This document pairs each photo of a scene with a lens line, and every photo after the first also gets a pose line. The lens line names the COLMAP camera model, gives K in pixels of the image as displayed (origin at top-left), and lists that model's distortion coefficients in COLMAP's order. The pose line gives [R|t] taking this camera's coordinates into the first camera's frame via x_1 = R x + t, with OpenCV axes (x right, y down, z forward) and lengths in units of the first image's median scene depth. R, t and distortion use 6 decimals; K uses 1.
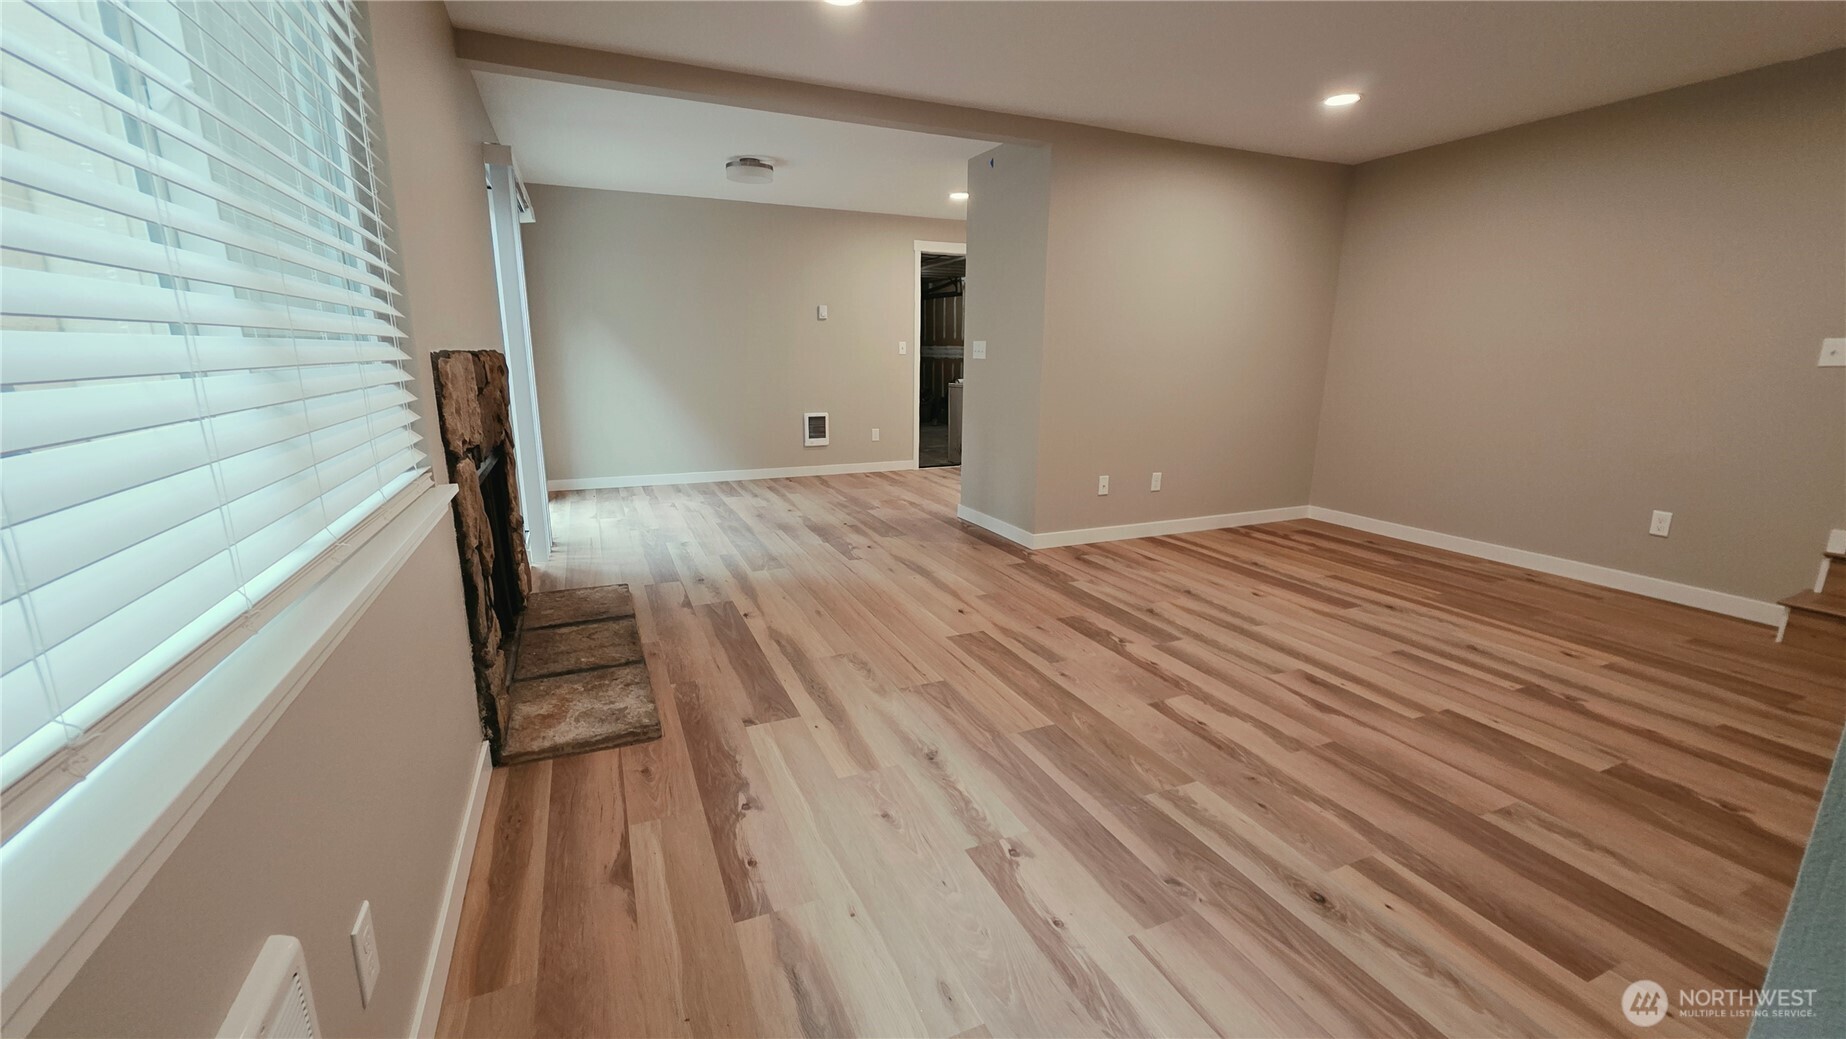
lens RADIAL K [[741.5, 0, 923.0], [0, 741.5, 519.5], [0, 0, 1]] dist [0.000872, 0.000038]
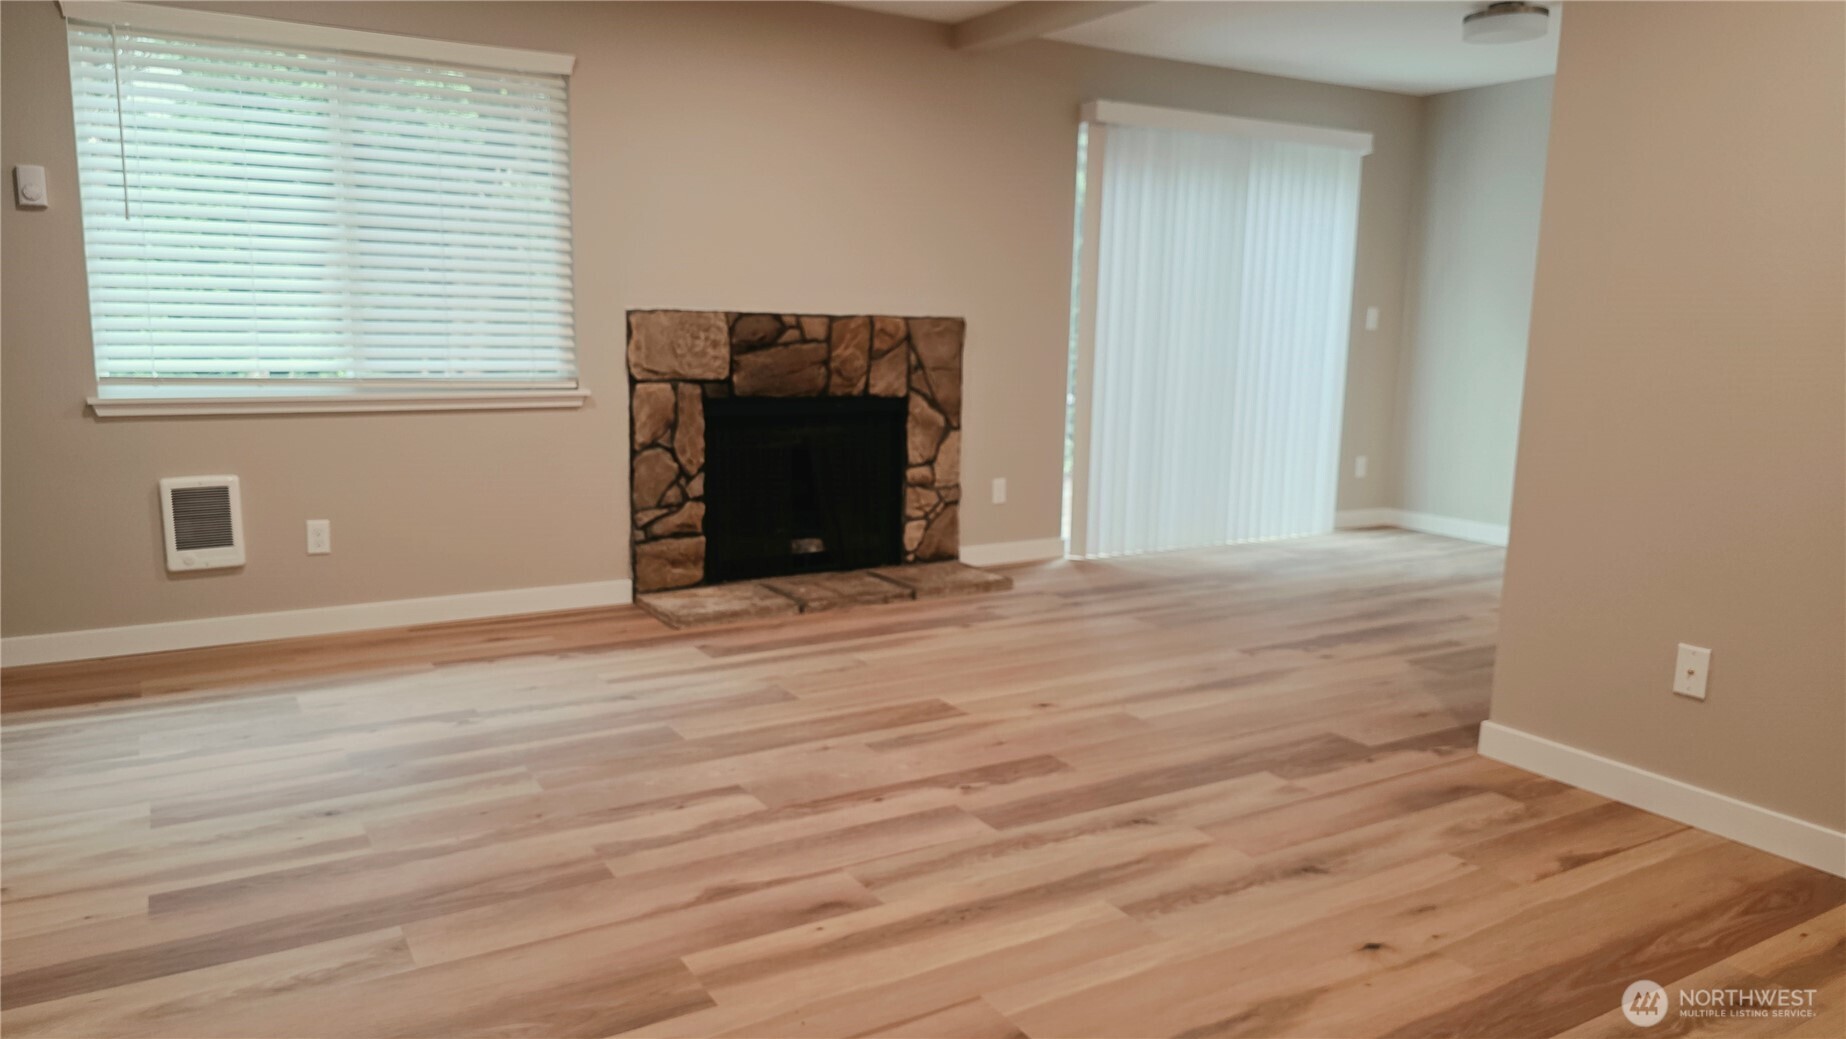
lens RADIAL K [[1253.1, 0, 915.2], [0, 1253.1, 511.8], [0, 0, 1]] dist [0.004489, -0.000024]
pose [[0.131803, 0.148787, -0.980046, 1.342882], [-0.241189, 0.963773, 0.113880, -0.171849], [0.961486, 0.221367, 0.162914, 0.818601]]
